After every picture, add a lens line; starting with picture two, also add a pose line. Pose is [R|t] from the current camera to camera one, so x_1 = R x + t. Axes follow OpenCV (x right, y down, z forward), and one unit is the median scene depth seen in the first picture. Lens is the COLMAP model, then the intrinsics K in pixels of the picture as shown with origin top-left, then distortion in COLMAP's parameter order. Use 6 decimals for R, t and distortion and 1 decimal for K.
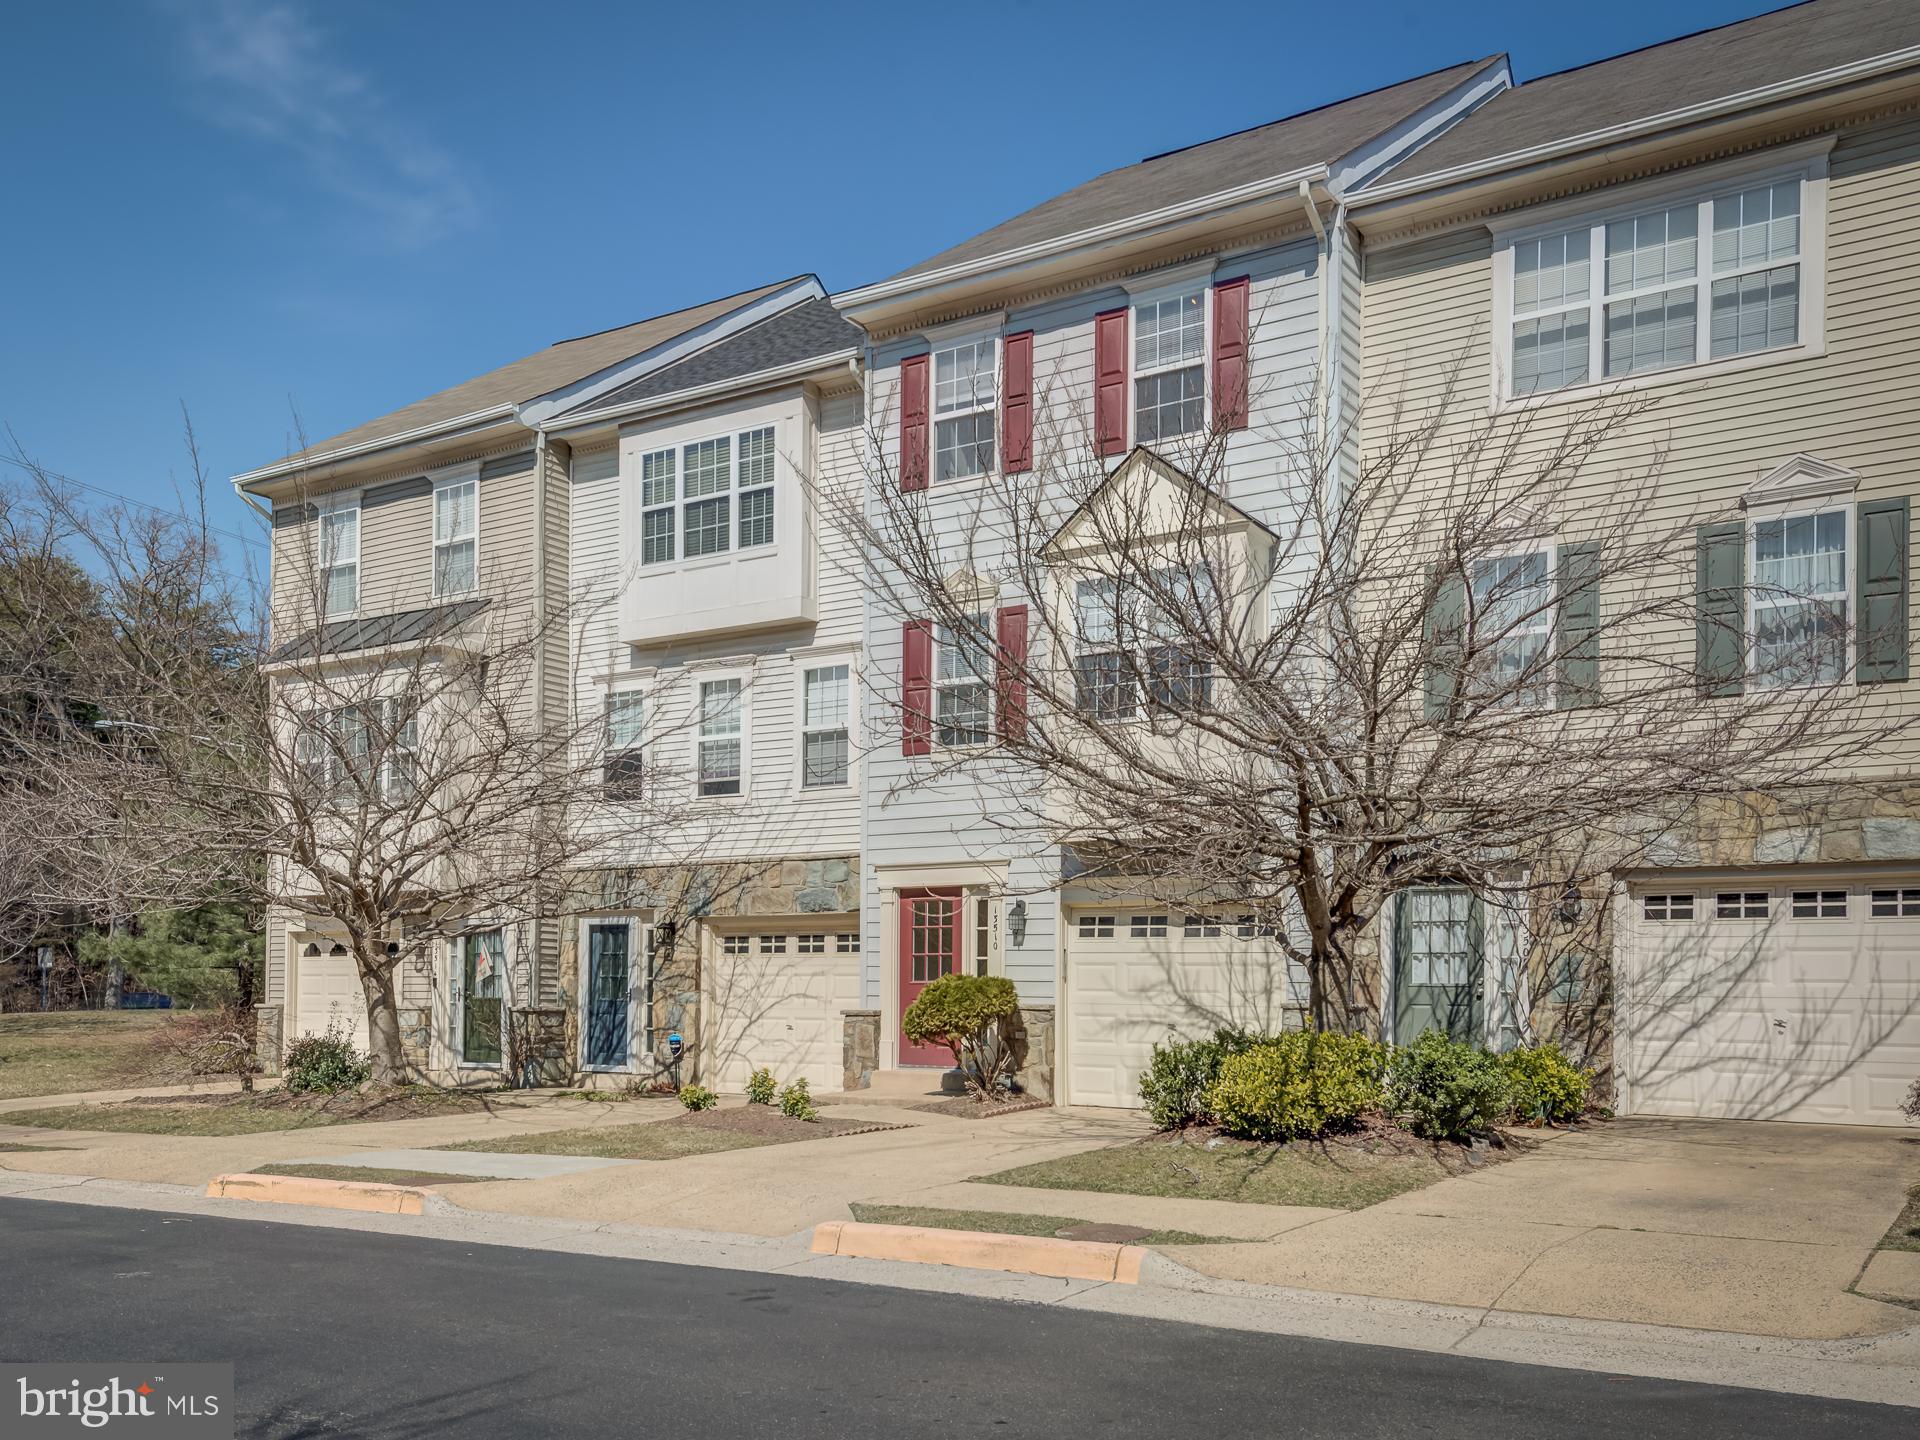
lens RADIAL K [[1683.3, 0, 1011.4], [0, 1683.3, 851.5], [0, 0, 1]] dist [0.017711, -0.000673]
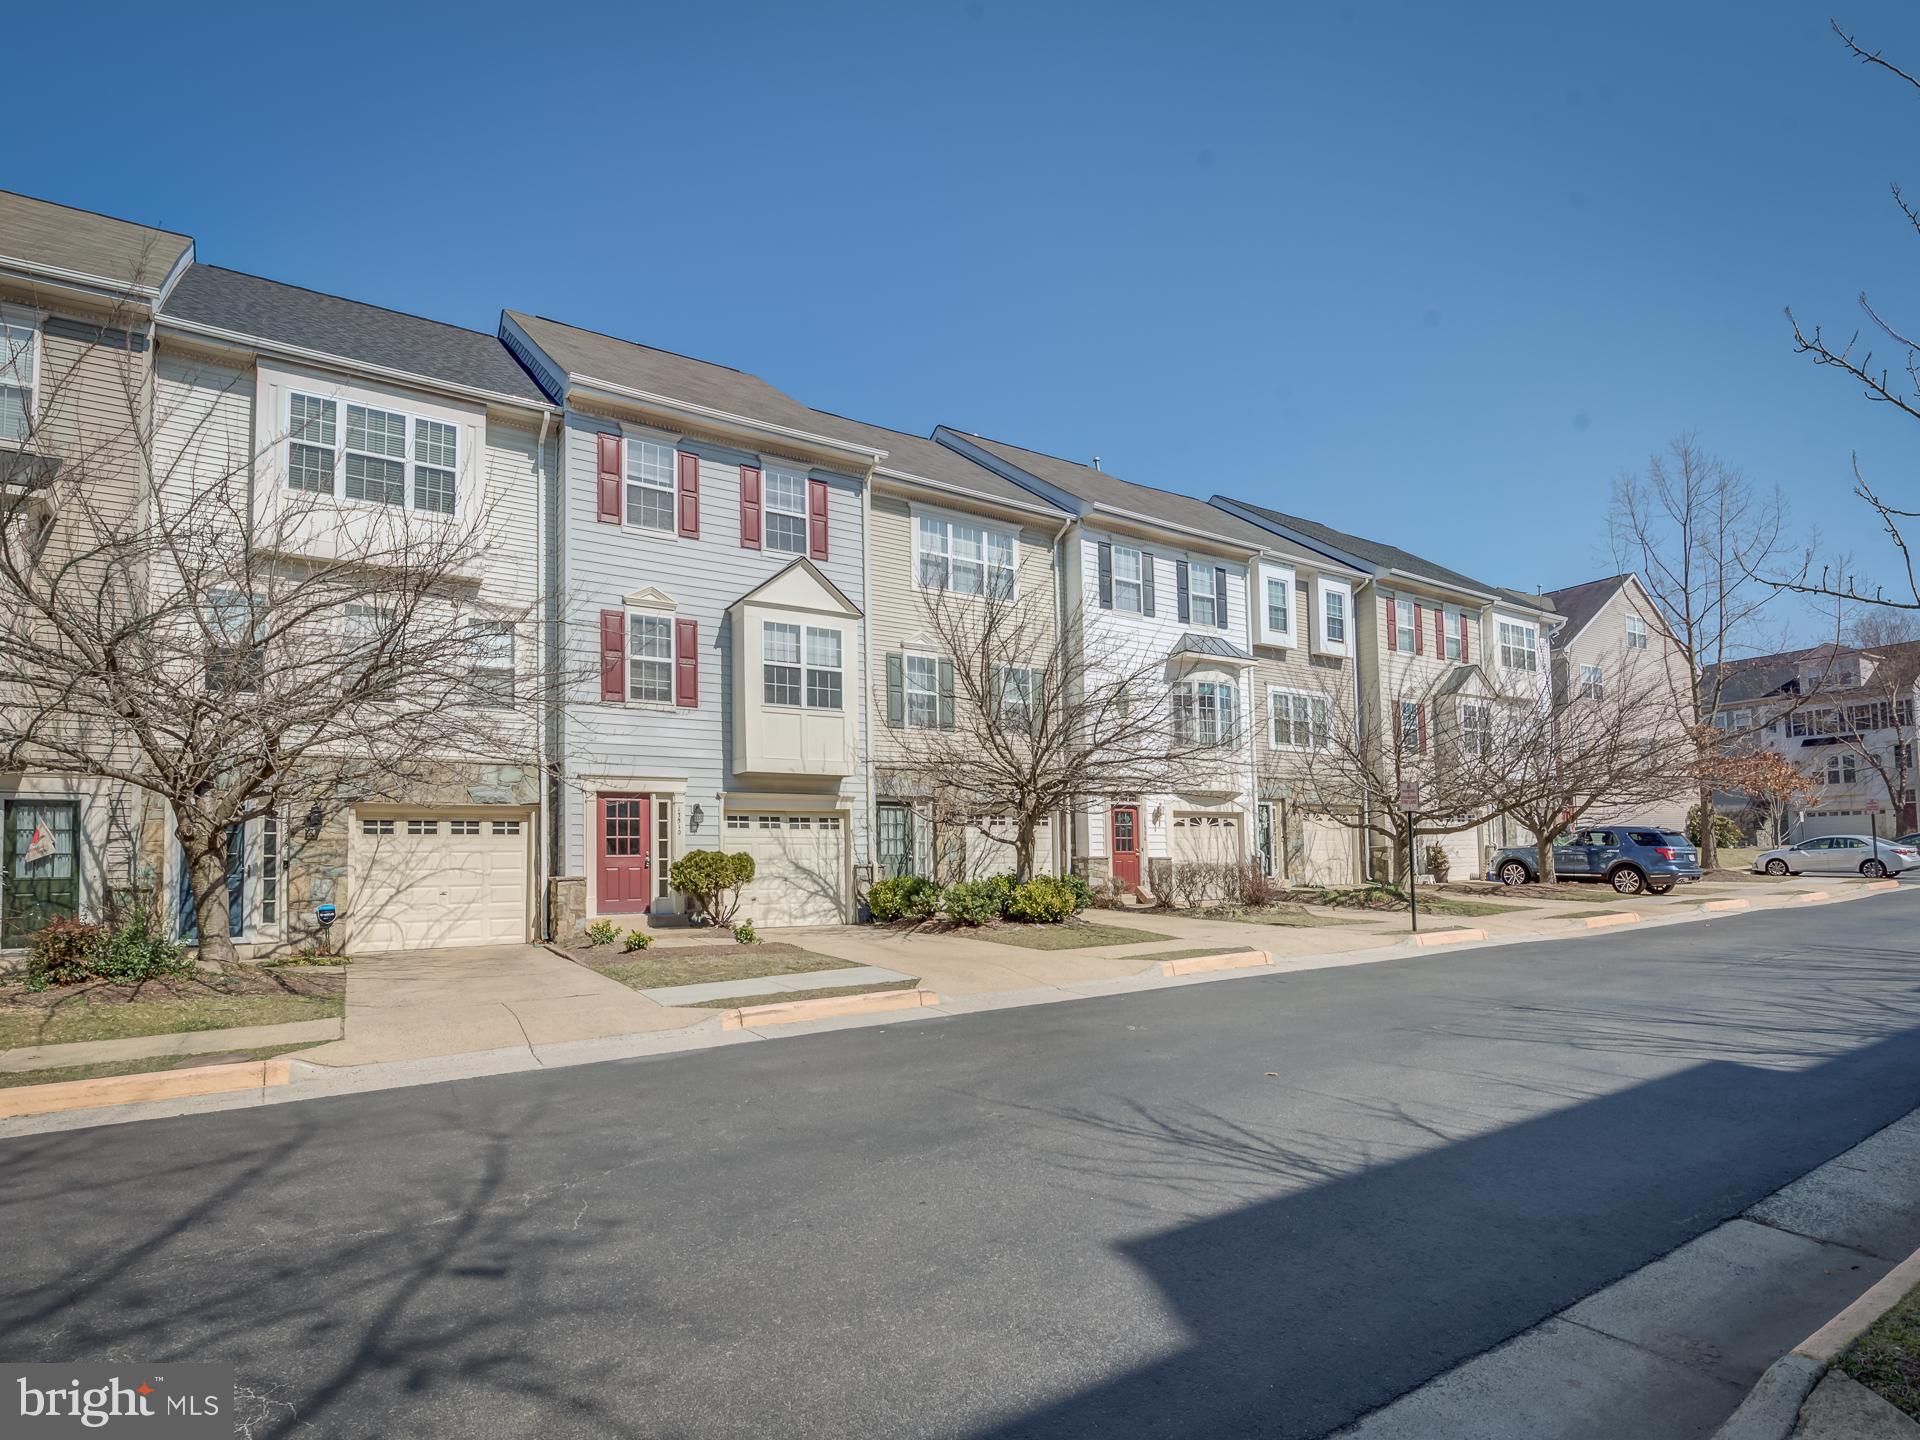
lens RADIAL K [[956.4, 0, 926.3], [0, 956.4, 749.9], [0, 0, 1]] dist [-0.012183, -0.002021]
pose [[0.423530, 0.098506, 0.900510, -0.683235], [-0.054281, 0.995044, -0.083317, 0.039419], [-0.904254, -0.013593, 0.426778, 0.392456]]
